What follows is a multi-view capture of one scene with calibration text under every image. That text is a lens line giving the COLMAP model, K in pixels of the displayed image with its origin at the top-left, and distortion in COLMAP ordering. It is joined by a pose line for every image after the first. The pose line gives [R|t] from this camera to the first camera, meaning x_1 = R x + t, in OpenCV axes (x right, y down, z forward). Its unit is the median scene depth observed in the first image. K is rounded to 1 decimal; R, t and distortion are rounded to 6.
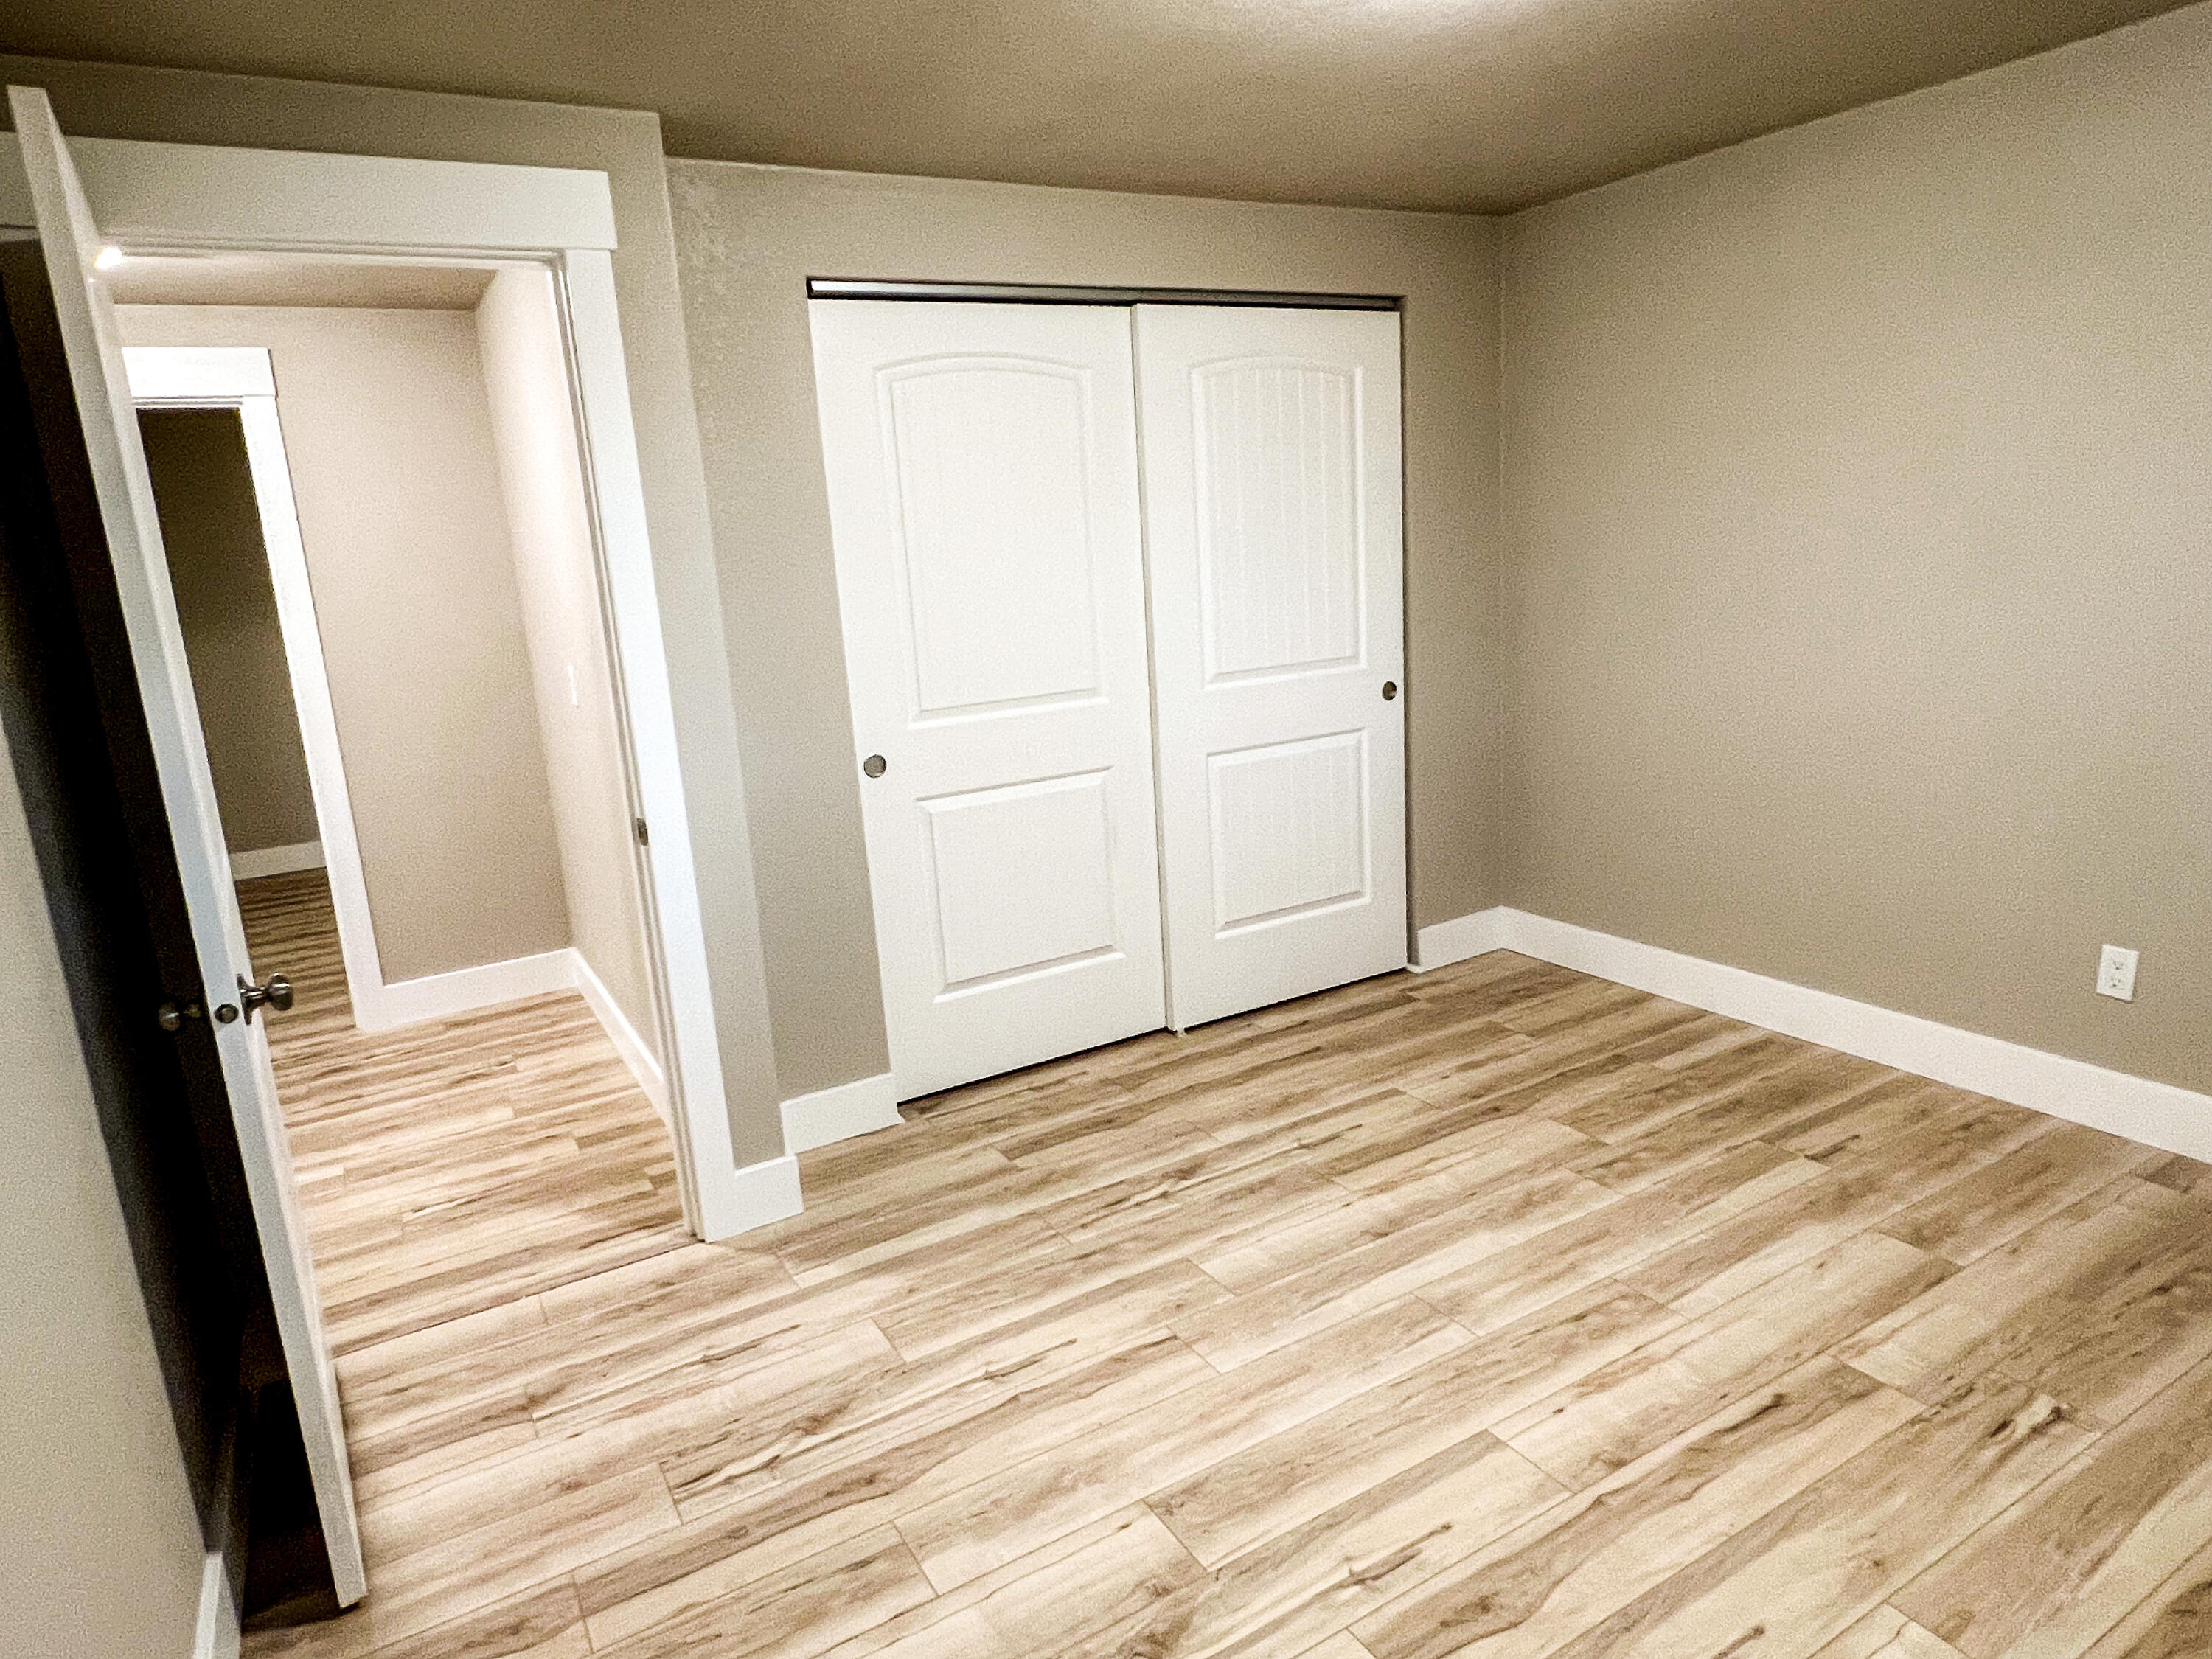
lens RADIAL K [[1330.1, 0, 1106.0], [0, 1330.1, 829.5], [0, 0, 1]] dist [0.002049, 0.000506]
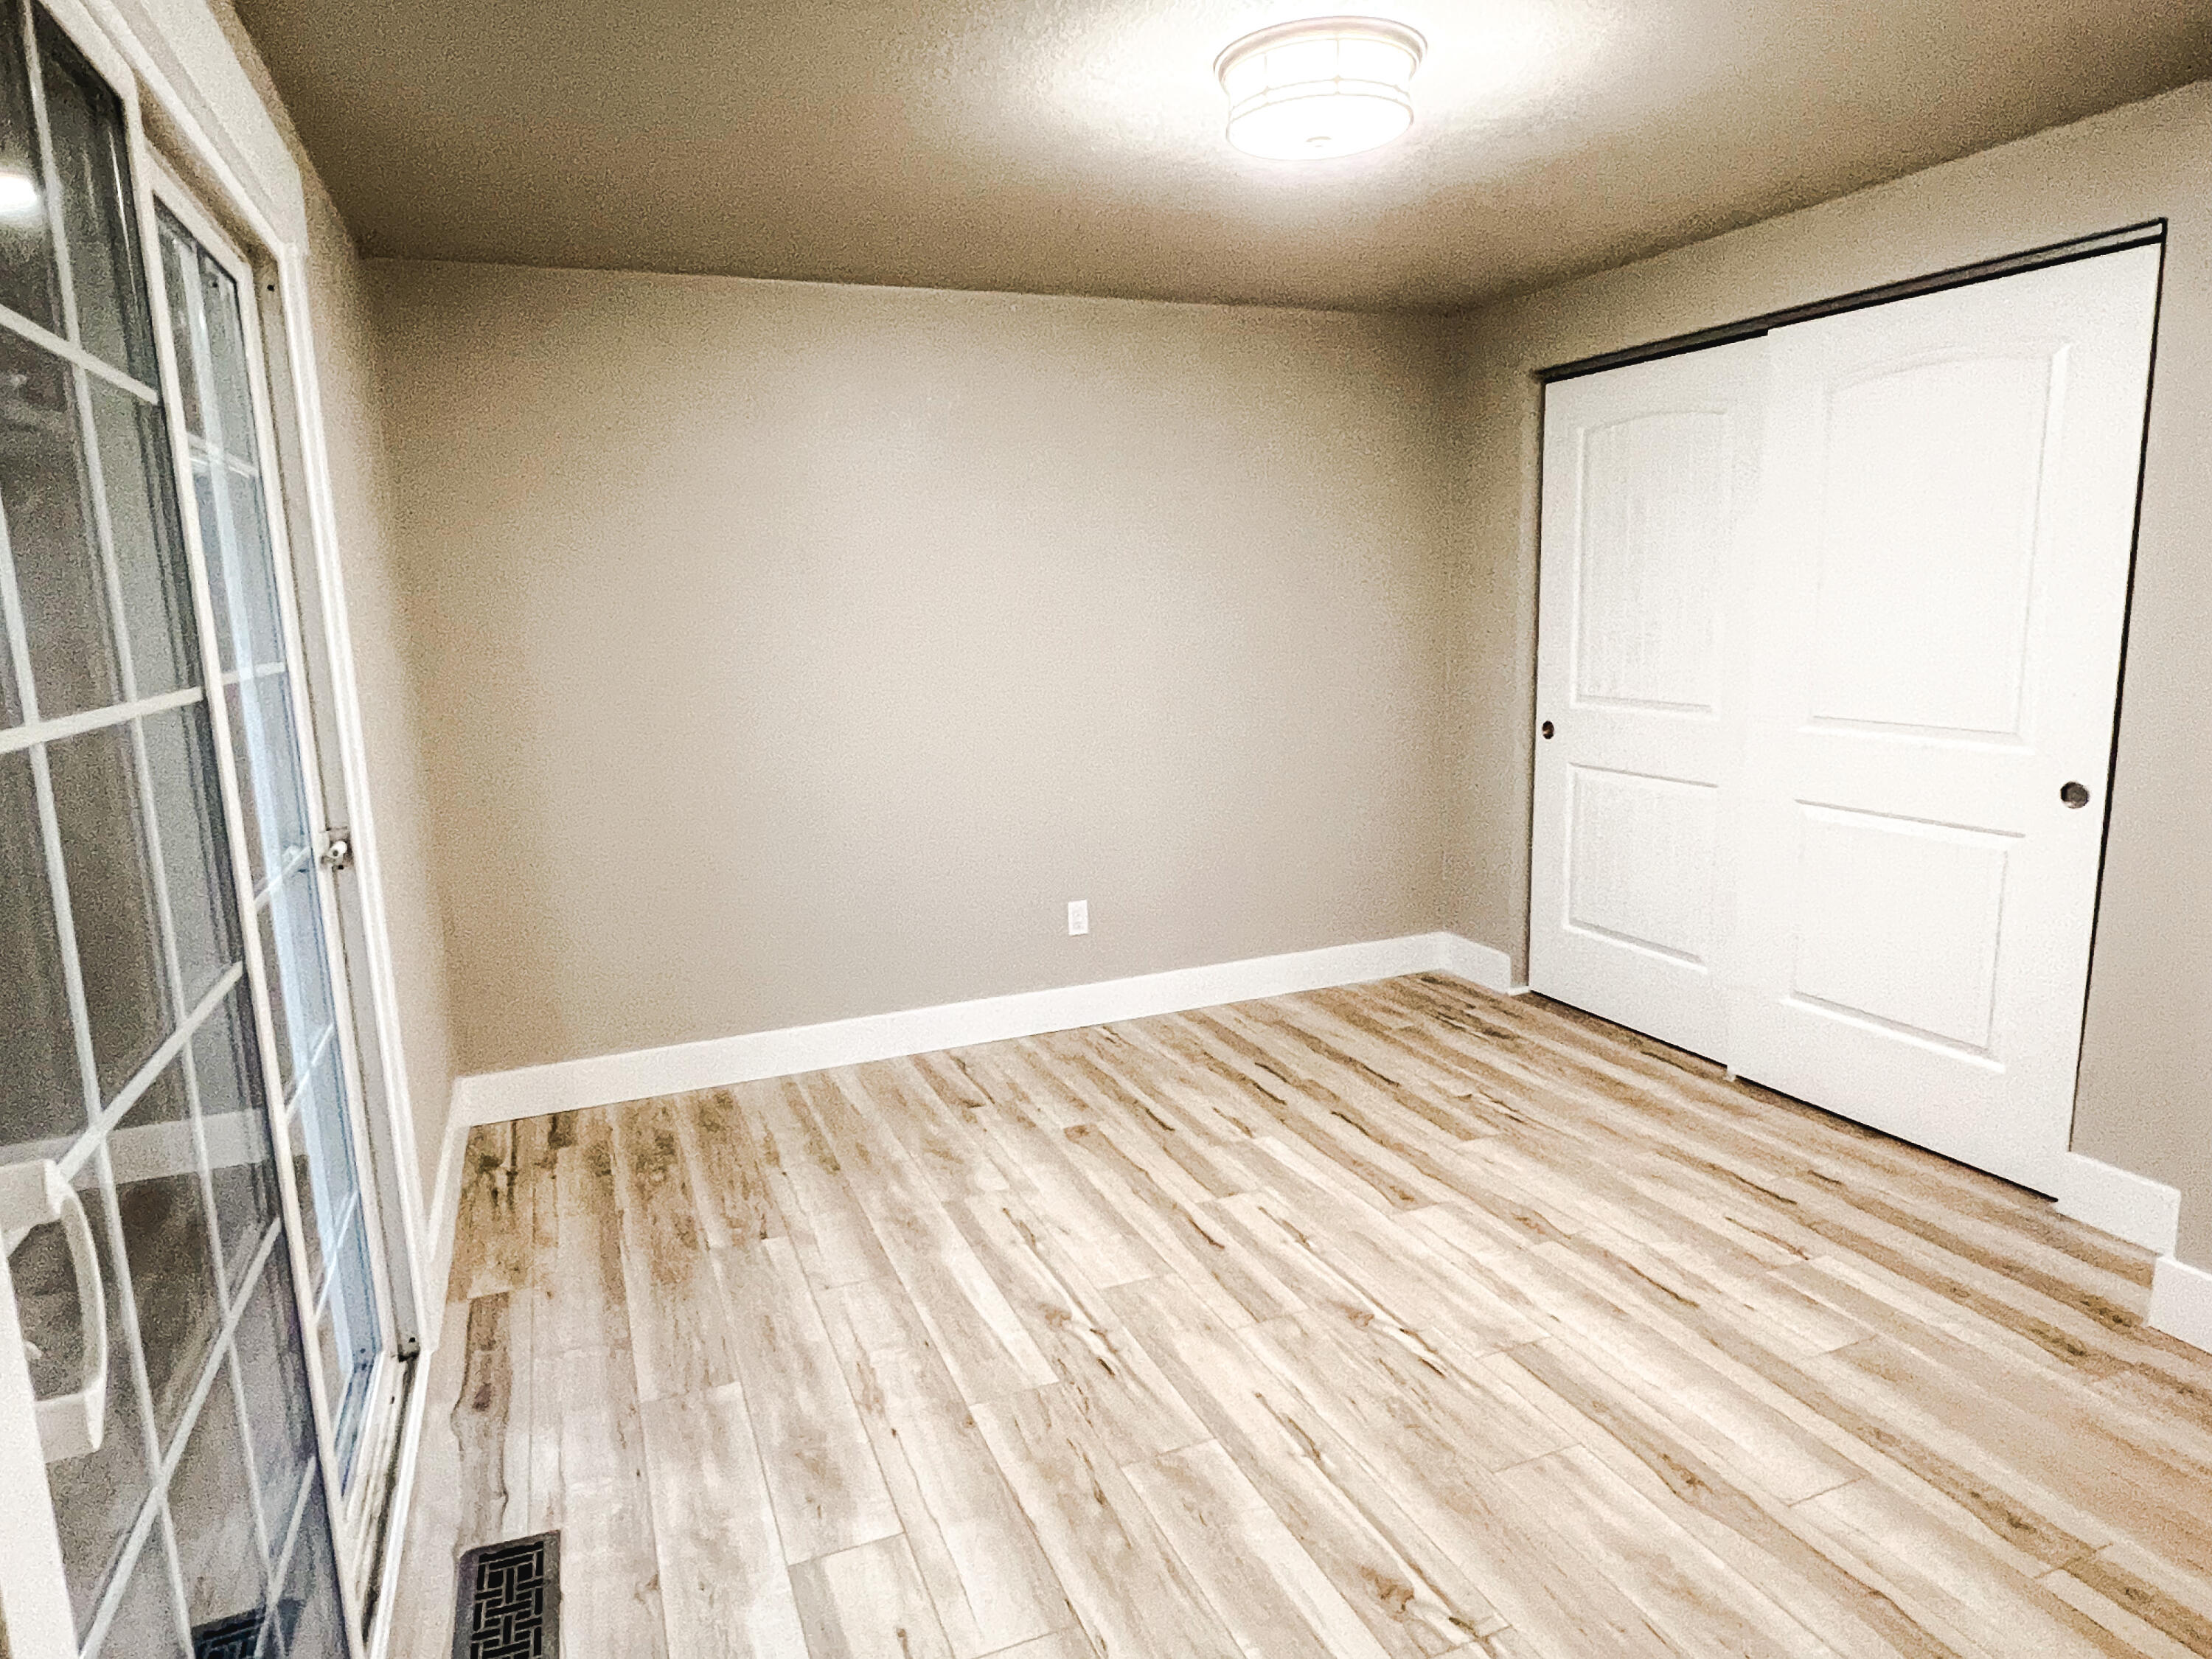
lens RADIAL K [[1330.1, 0, 1106.0], [0, 1330.1, 829.5], [0, 0, 1]] dist [0.002049, 0.000506]
pose [[-0.131198, 0.237080, -0.962590, 0.977439], [-0.185651, 0.947930, 0.258773, -0.177550], [0.973818, 0.212657, -0.080353, 0.578658]]
